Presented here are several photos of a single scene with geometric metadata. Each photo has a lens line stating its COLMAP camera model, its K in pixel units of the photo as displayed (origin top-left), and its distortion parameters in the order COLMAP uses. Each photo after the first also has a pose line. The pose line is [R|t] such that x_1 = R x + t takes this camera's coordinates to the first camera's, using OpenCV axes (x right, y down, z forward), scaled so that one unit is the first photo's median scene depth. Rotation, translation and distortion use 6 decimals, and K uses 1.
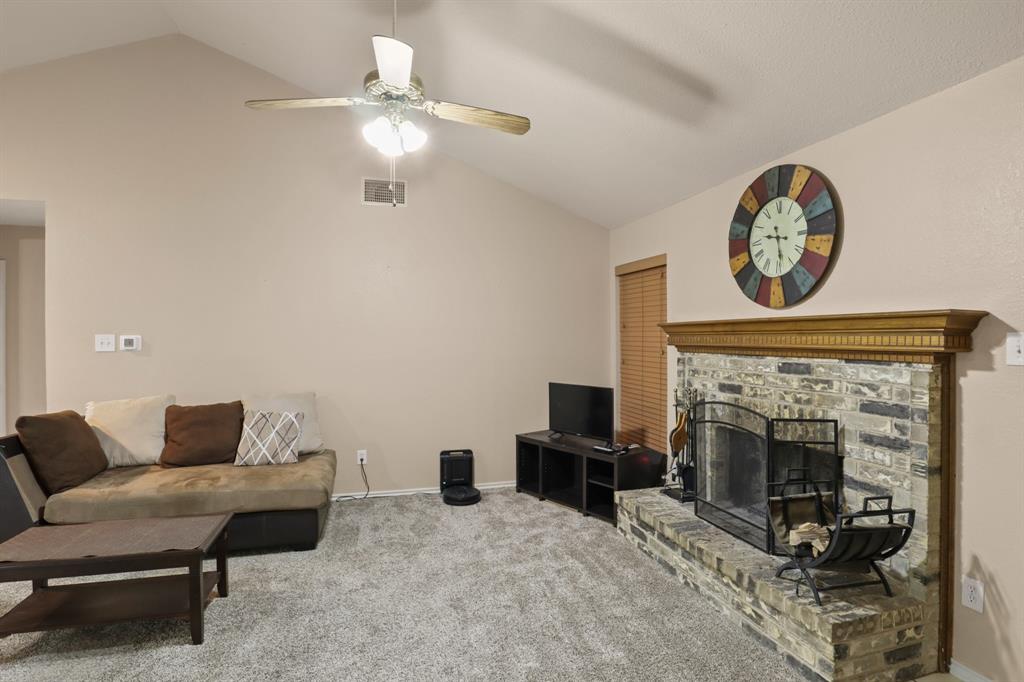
lens RADIAL K [[526.5, 0, 512.0], [0, 526.5, 341.0], [0, 0, 1]] dist [-0.019752, 0.001628]
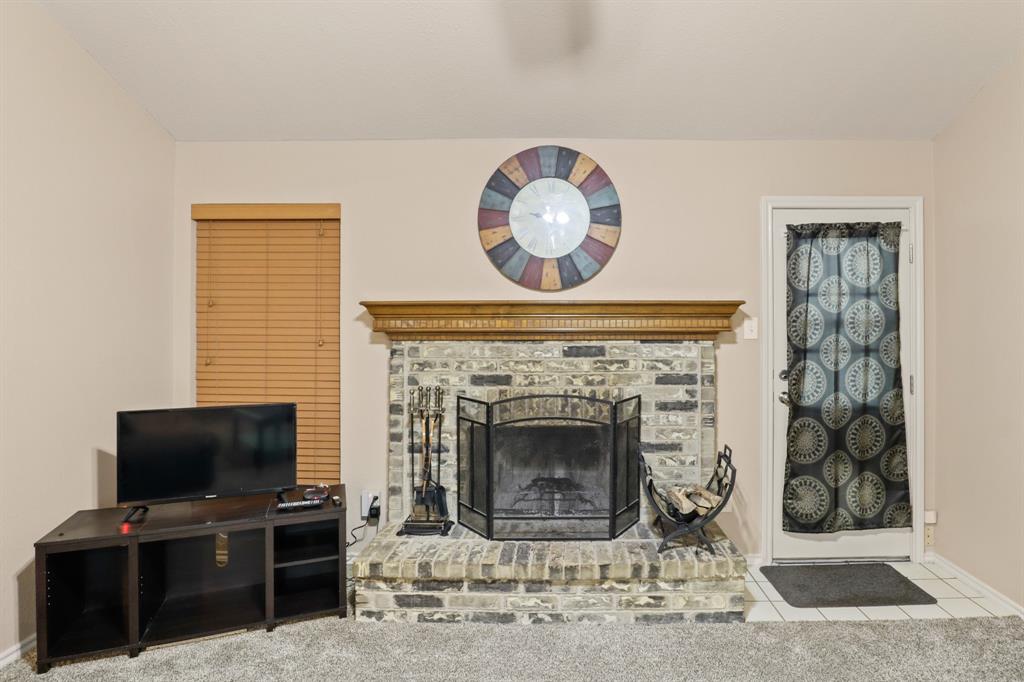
lens RADIAL K [[551.6, 0, 565.9], [0, 551.6, 314.5], [0, 0, 1]] dist [-0.040875, 0.000347]
pose [[0.264698, 0.012450, 0.964251, -0.500436], [0.008173, 0.999852, -0.015154, -0.003347], [-0.964297, 0.011892, 0.264557, 0.751563]]
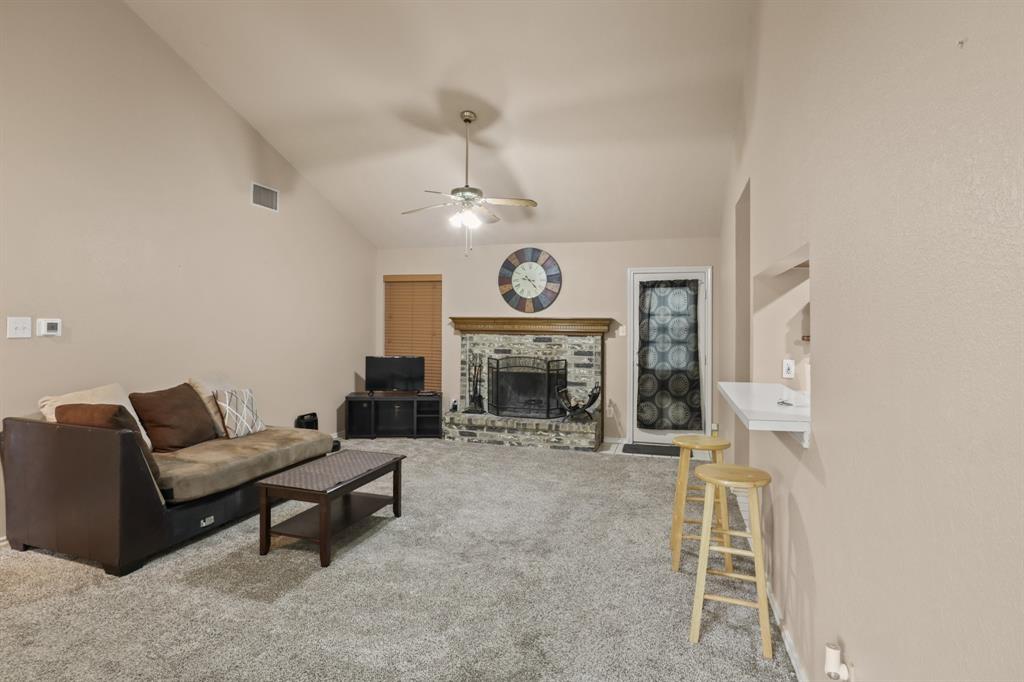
lens RADIAL K [[550.5, 0, 505.9], [0, 550.5, 329.1], [0, 0, 1]] dist [-0.040448, 0.000267]
pose [[0.531354, 0.000801, 0.847149, -1.575141], [-0.004751, 0.999987, 0.002035, 0.001861], [-0.847136, -0.005106, 0.531351, -0.137295]]
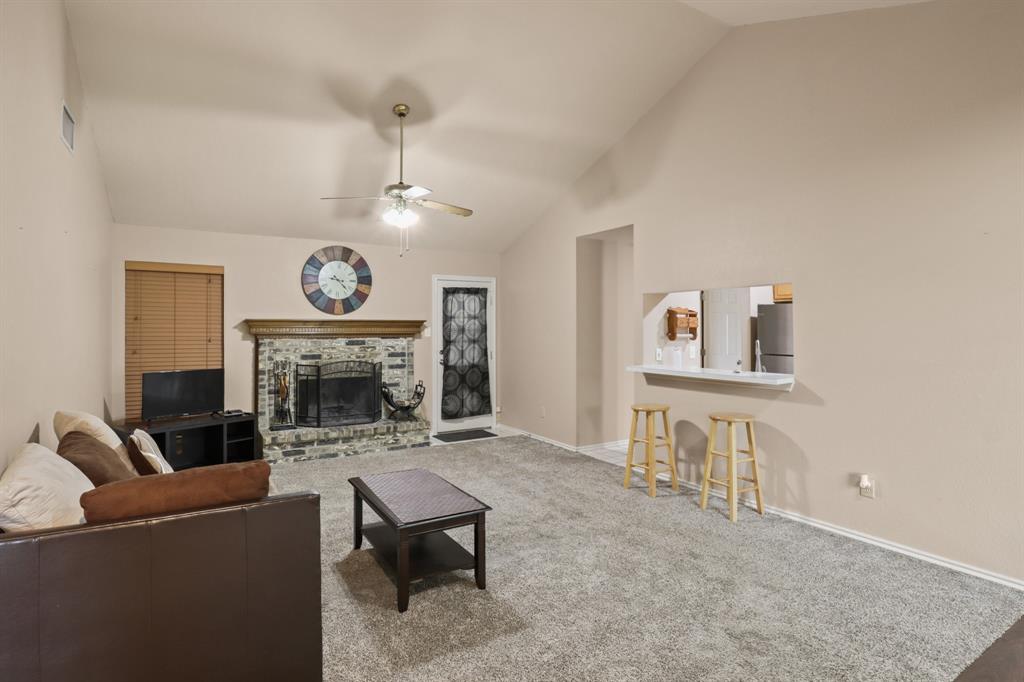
lens RADIAL K [[534.5, 0, 532.1], [0, 534.5, 334.6], [0, 0, 1]] dist [-0.037870, 0.010881]
pose [[-0.304519, -0.010194, 0.952452, -1.821443], [0.007482, 0.999886, 0.013093, -0.005694], [-0.952477, 0.011114, -0.304408, 0.975822]]
